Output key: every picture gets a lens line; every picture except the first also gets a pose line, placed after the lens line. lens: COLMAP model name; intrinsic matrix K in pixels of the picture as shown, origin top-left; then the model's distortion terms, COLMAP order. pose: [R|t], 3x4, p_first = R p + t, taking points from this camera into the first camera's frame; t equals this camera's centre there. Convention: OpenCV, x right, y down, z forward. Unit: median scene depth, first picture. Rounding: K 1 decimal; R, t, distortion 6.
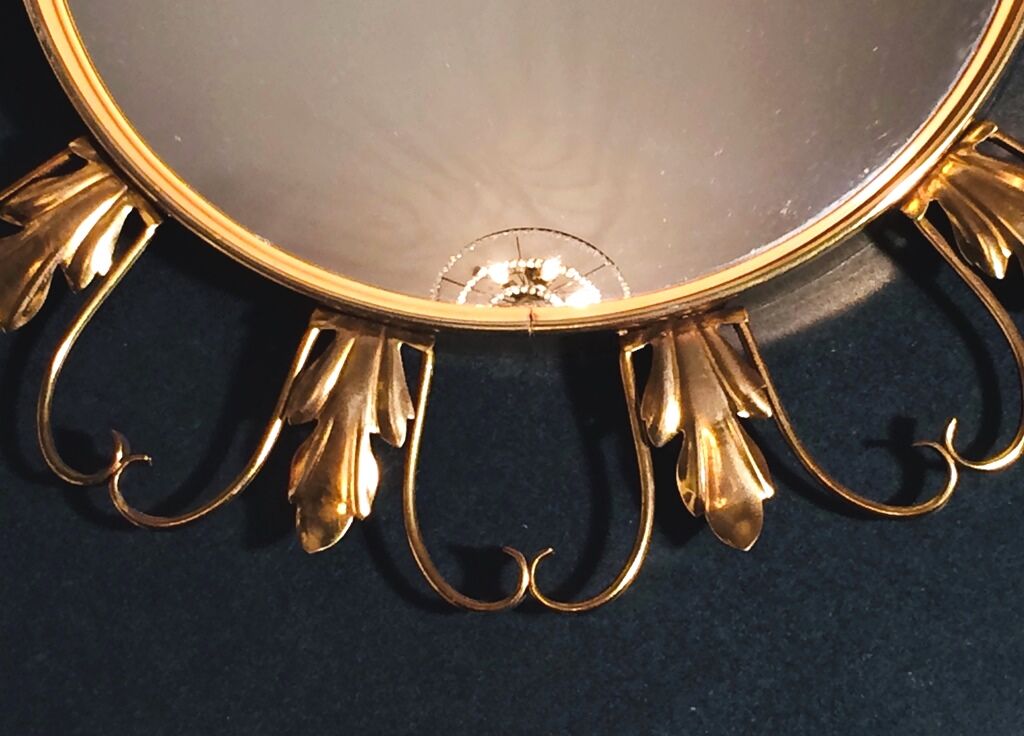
lens RADIAL K [[3032.2, 0, 328.5], [0, 3032.2, 389.5], [0, 0, 1]] dist [0.004469, 0.000000]
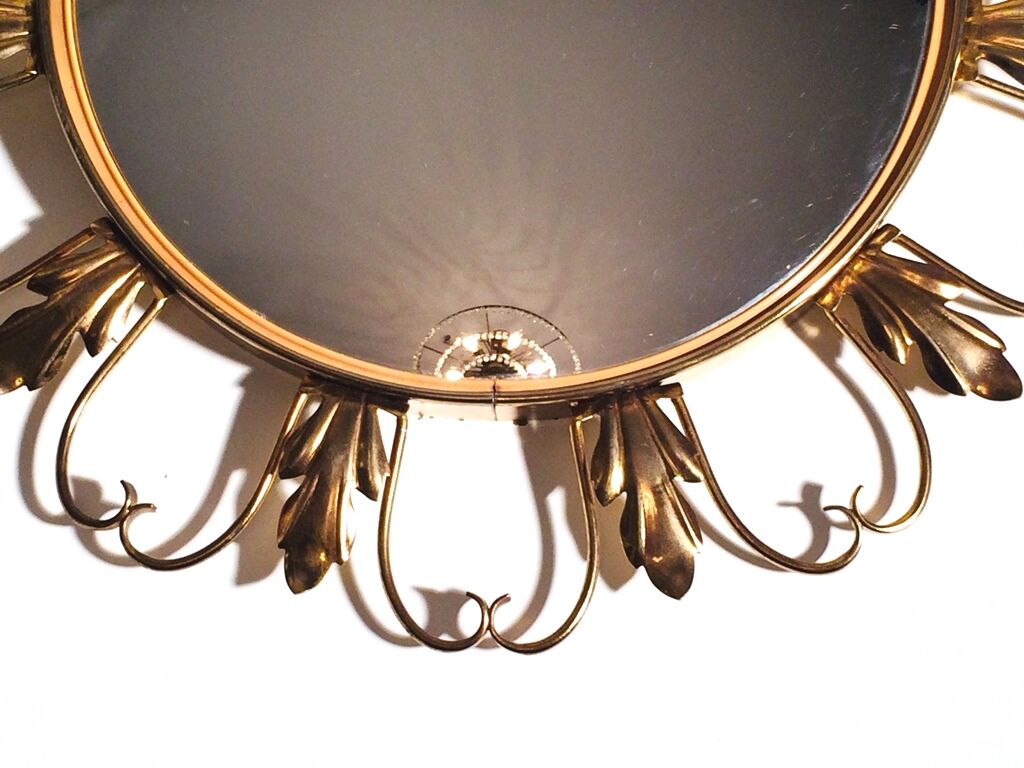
lens RADIAL K [[2080.8, 0, 498.0], [0, 2080.8, 394.2], [0, 0, 1]] dist [0.063928, 0.000000]
pose [[0.997760, 0.020667, 0.063619, 0.018312], [-0.020385, 0.999779, -0.005070, -0.017642], [-0.063710, 0.003762, 0.997961, 0.218905]]
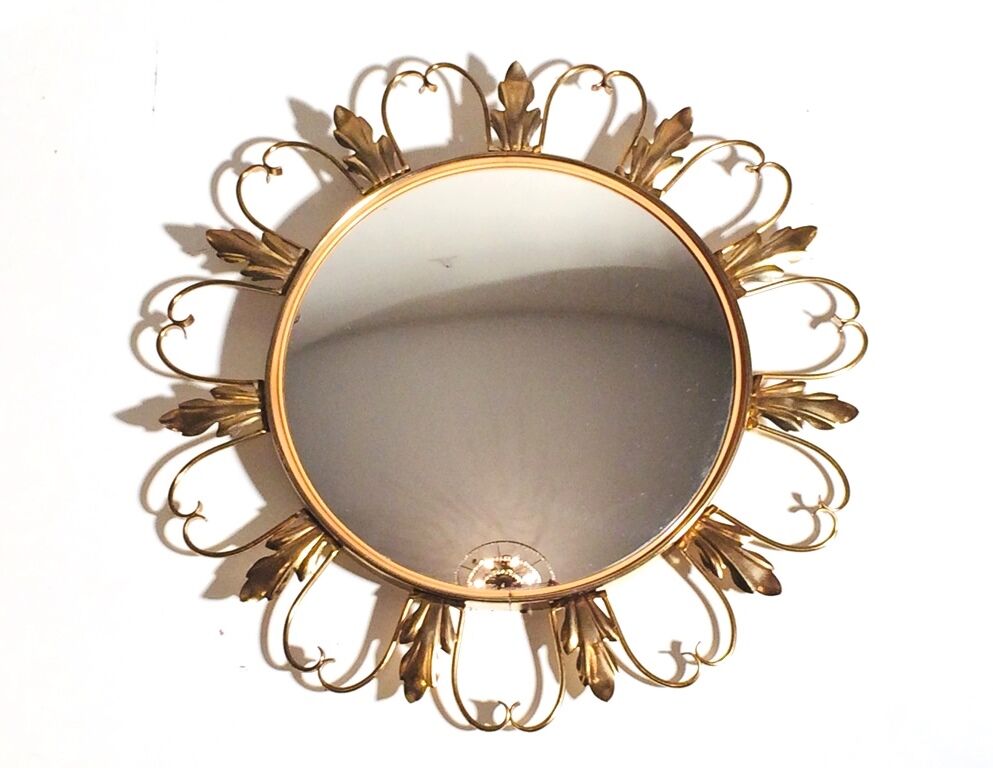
lens RADIAL K [[2142.2, 0, 487.4], [0, 2142.2, 376.6], [0, 0, 1]] dist [0.115630, 0.000000]
pose [[0.997429, 0.008454, 0.071160, -0.060875], [-0.001601, 0.995398, -0.095818, -0.031822], [-0.071642, 0.095458, 0.992852, -0.552462]]
